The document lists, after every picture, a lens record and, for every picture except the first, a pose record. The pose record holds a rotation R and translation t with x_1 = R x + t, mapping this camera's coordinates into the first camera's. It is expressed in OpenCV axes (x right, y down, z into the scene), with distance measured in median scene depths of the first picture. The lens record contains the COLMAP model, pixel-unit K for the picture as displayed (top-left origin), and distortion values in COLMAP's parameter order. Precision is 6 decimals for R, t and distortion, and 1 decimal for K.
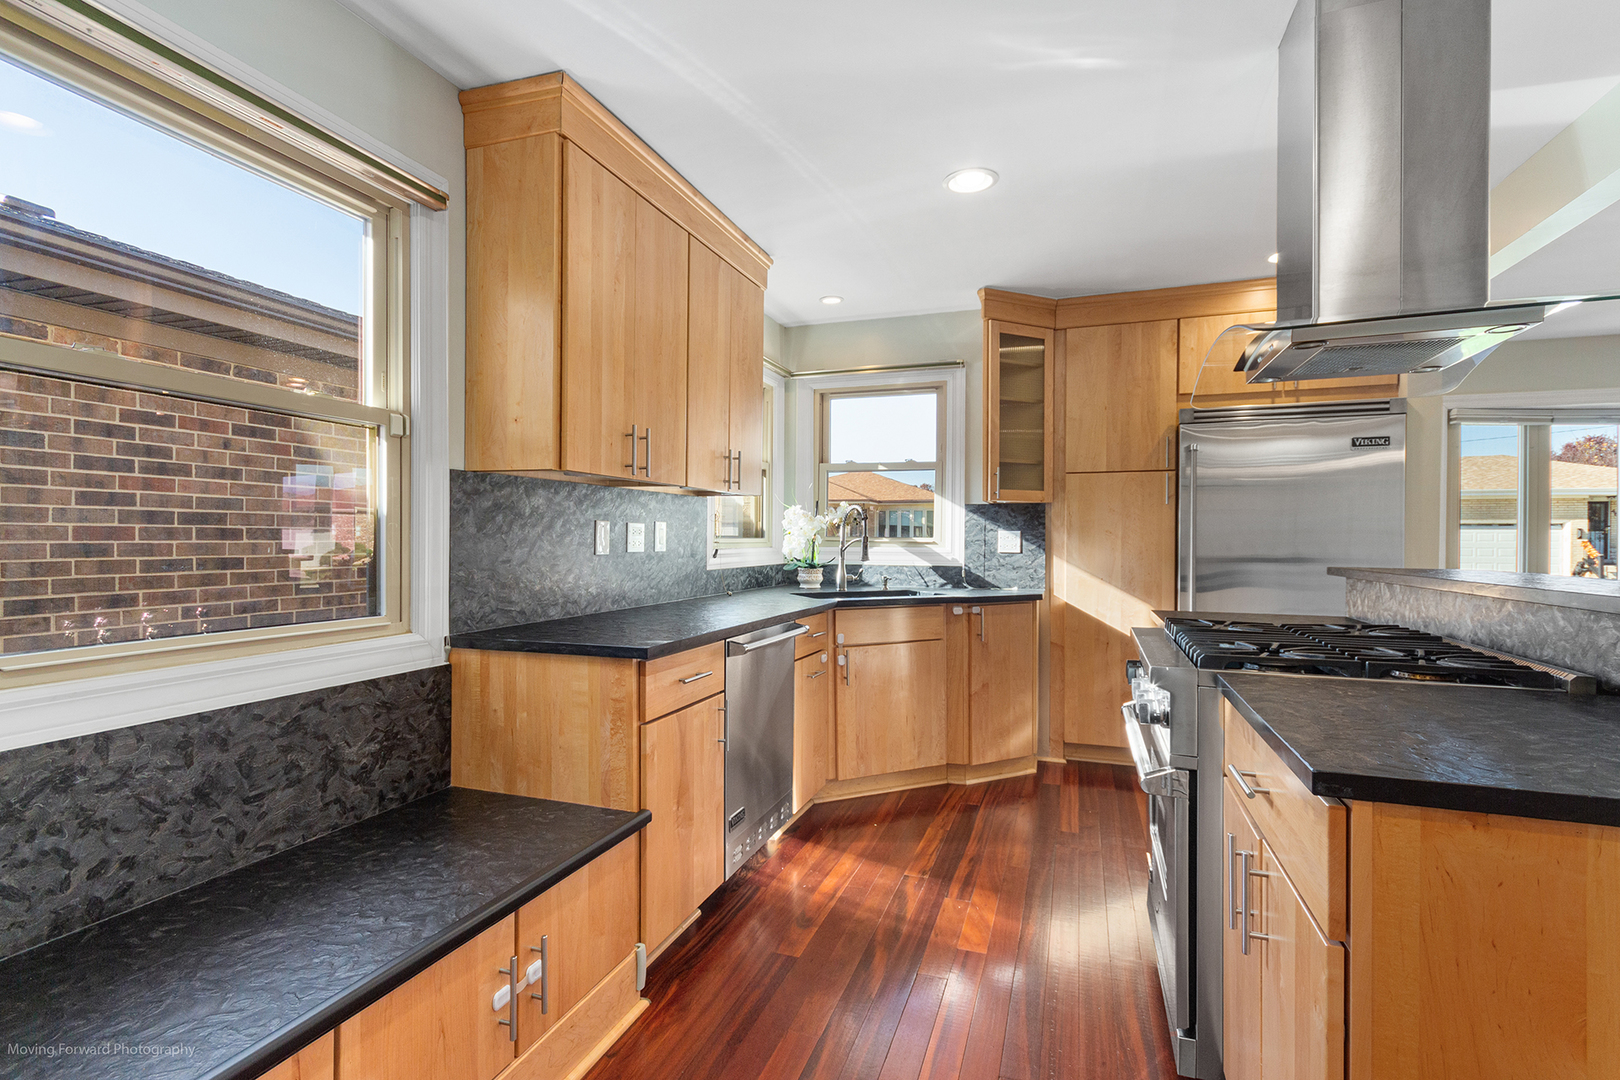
lens RADIAL K [[751.8, 0, 813.6], [0, 751.8, 547.0], [0, 0, 1]] dist [0.008917, 0.000208]
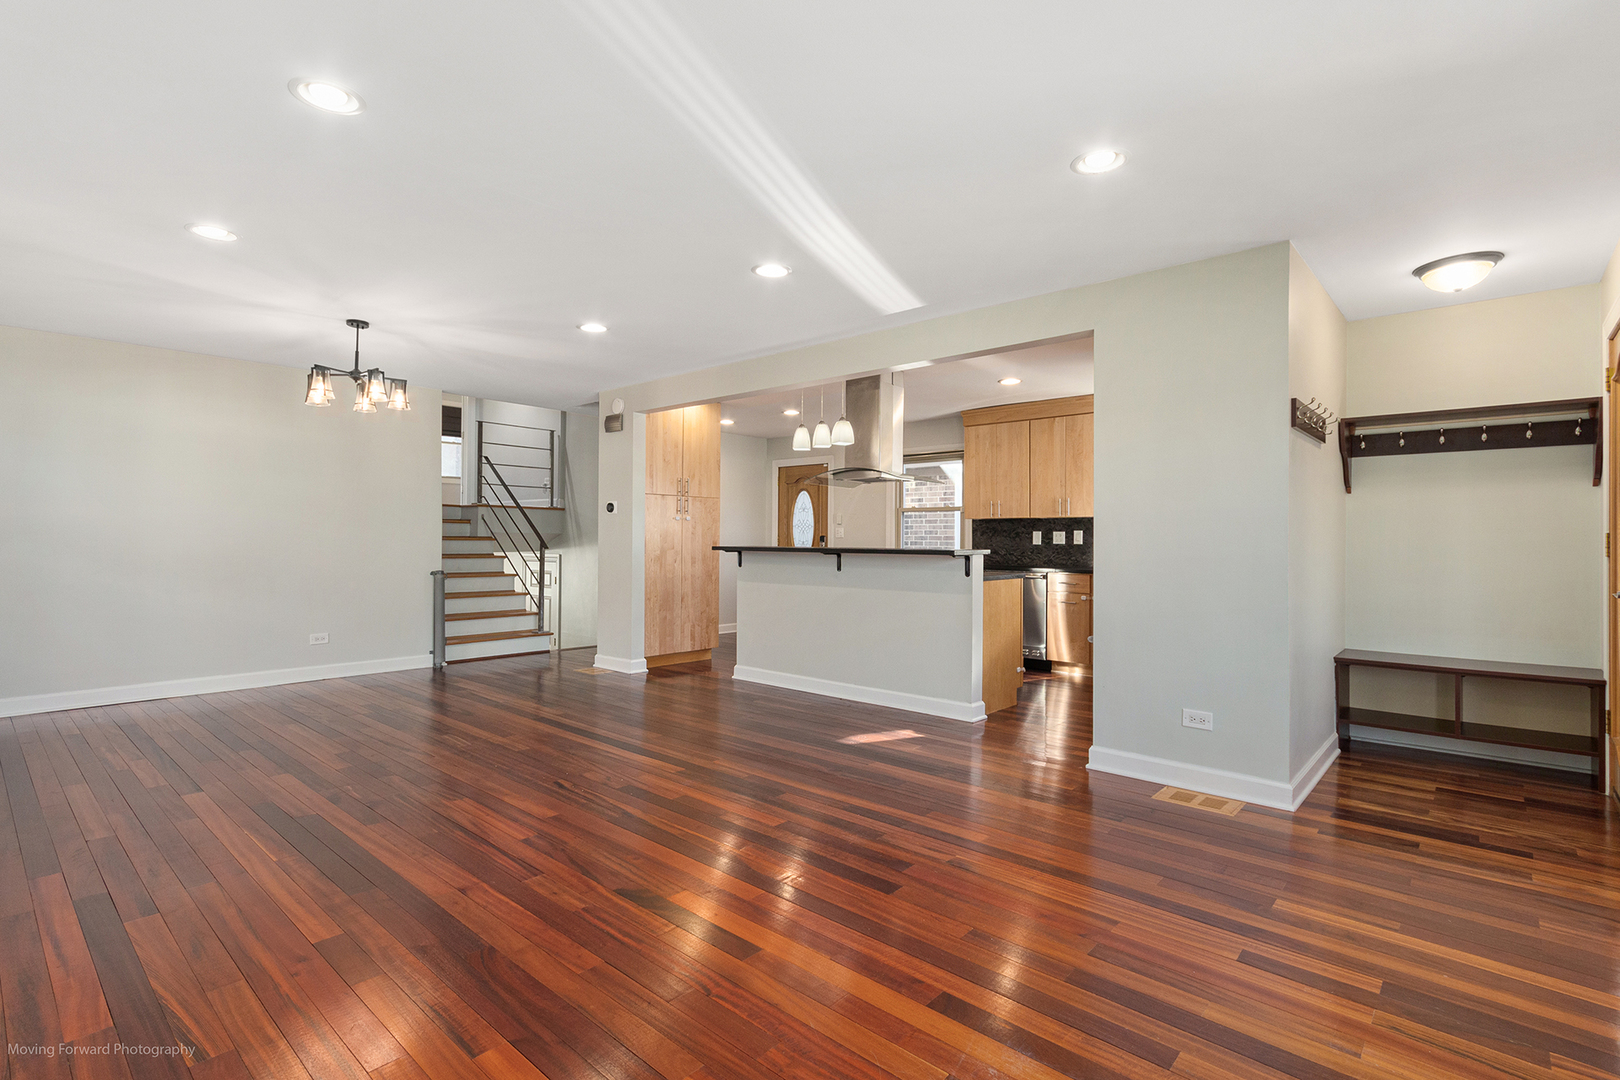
lens RADIAL K [[784.4, 0, 821.2], [0, 784.4, 536.2], [0, 0, 1]] dist [0.005391, -0.000461]
pose [[-0.363265, -0.013444, -0.931589, 2.035934], [-0.017342, 0.999820, -0.007666, 0.013029], [0.931524, 0.013371, -0.363433, 1.029947]]
